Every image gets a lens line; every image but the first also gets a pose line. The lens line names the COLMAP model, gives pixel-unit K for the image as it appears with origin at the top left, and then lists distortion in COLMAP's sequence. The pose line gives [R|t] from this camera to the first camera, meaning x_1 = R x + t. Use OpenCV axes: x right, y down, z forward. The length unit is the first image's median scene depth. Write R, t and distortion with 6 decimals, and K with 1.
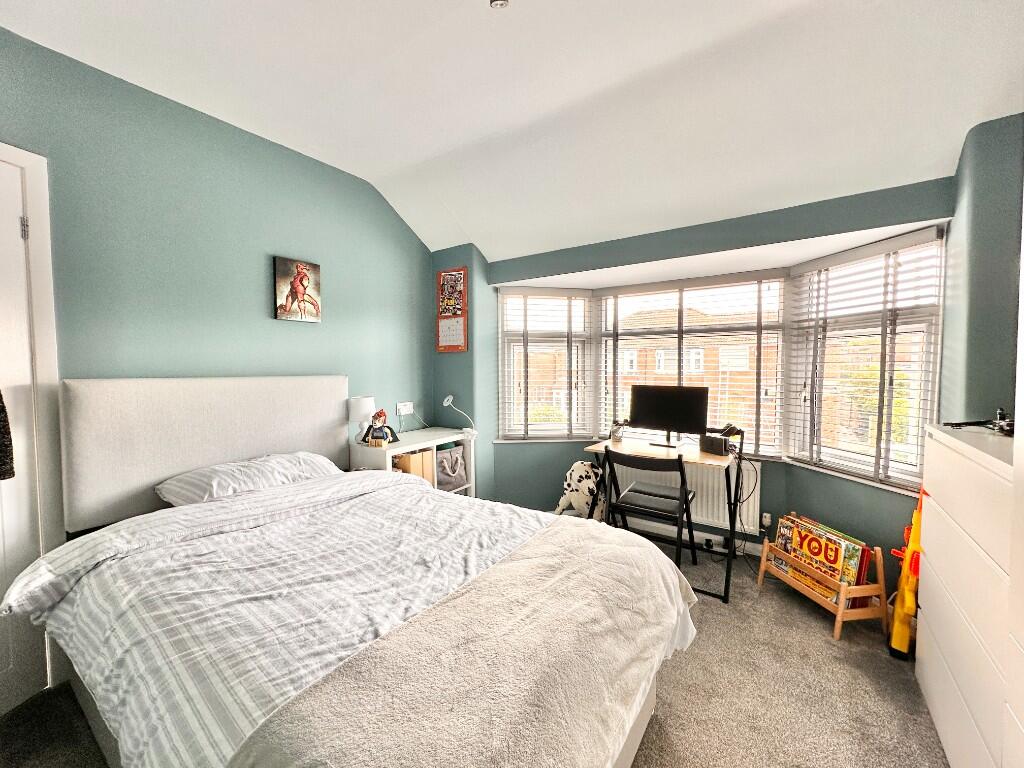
lens RADIAL K [[412.1, 0, 518.3], [0, 412.1, 383.4], [0, 0, 1]] dist [-0.000737, -0.000018]
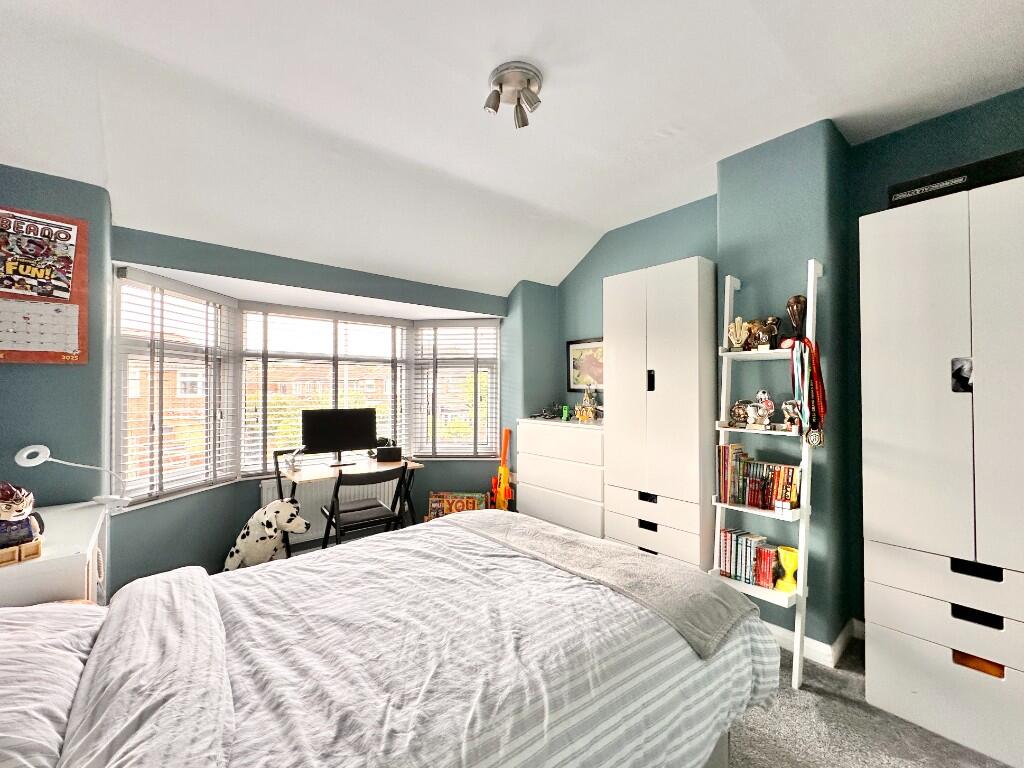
lens RADIAL K [[412.1, 0, 518.3], [0, 412.1, 383.4], [0, 0, 1]] dist [-0.000737, -0.000018]
pose [[0.250907, 0.019633, 0.967812, -0.574030], [0.048288, 0.998296, -0.032770, -0.002961], [-0.966806, 0.054956, 0.249531, 0.288151]]
